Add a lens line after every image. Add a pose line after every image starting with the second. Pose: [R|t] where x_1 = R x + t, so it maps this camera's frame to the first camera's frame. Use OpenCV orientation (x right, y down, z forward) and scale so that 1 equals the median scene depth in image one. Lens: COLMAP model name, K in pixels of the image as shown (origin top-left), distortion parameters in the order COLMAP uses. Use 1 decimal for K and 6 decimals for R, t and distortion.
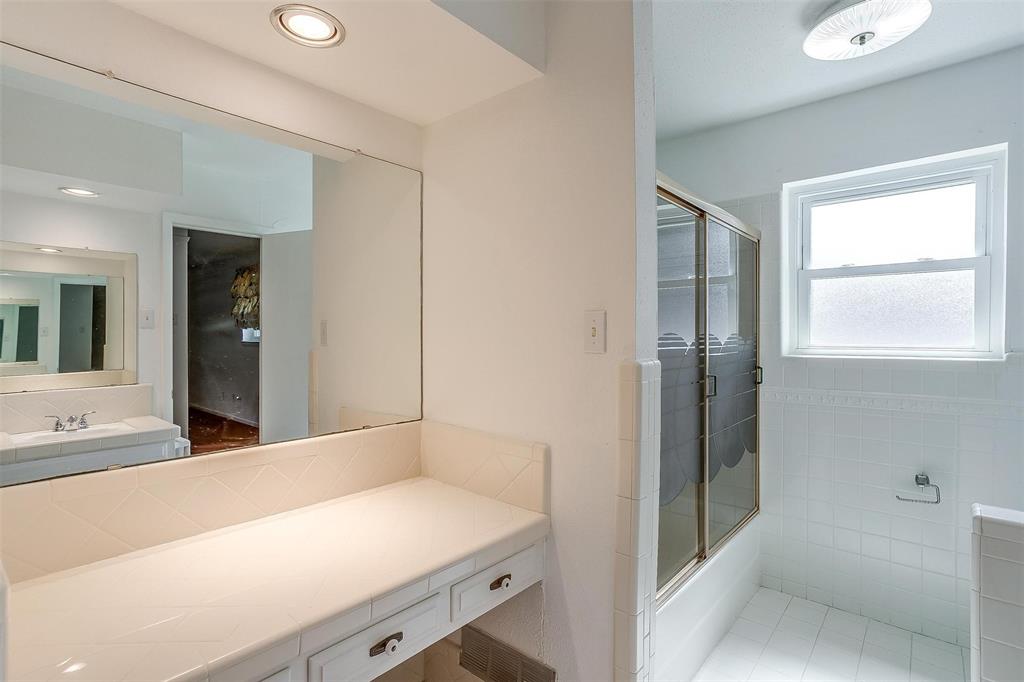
lens RADIAL K [[499.3, 0, 509.4], [0, 499.3, 340.5], [0, 0, 1]] dist [-0.027014, 0.019818]
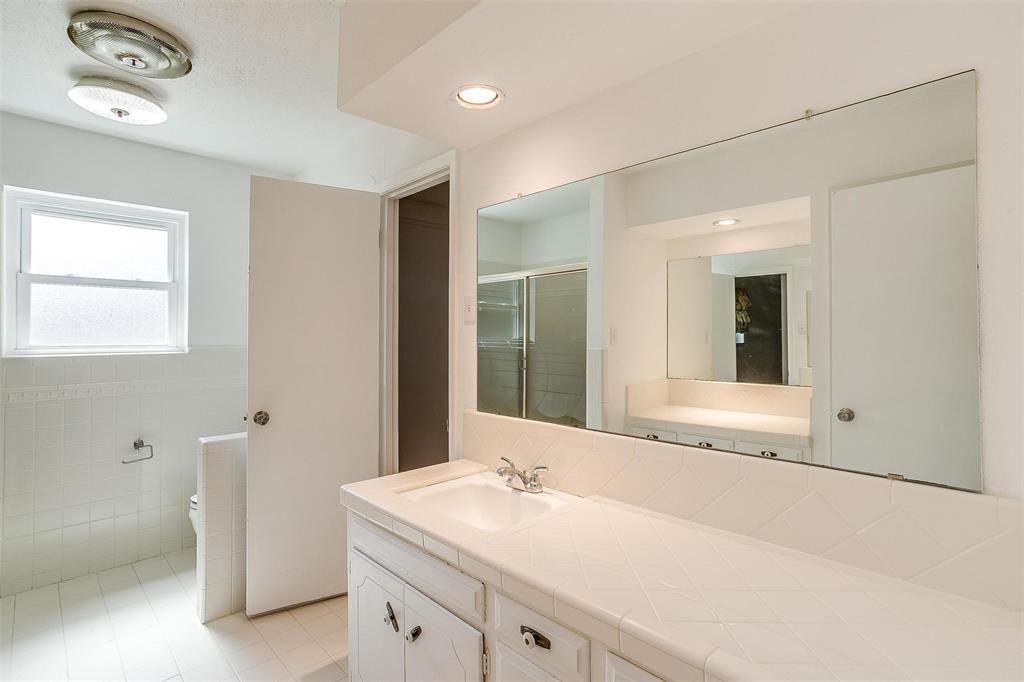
lens RADIAL K [[499.3, 0, 510.3], [0, 499.3, 337.1], [0, 0, 1]] dist [-0.027014, 0.019818]
pose [[0.085879, -0.003863, 0.996298, -0.358229], [0.008978, 0.999955, 0.003103, -0.002682], [-0.996265, 0.008679, 0.085909, -0.103842]]
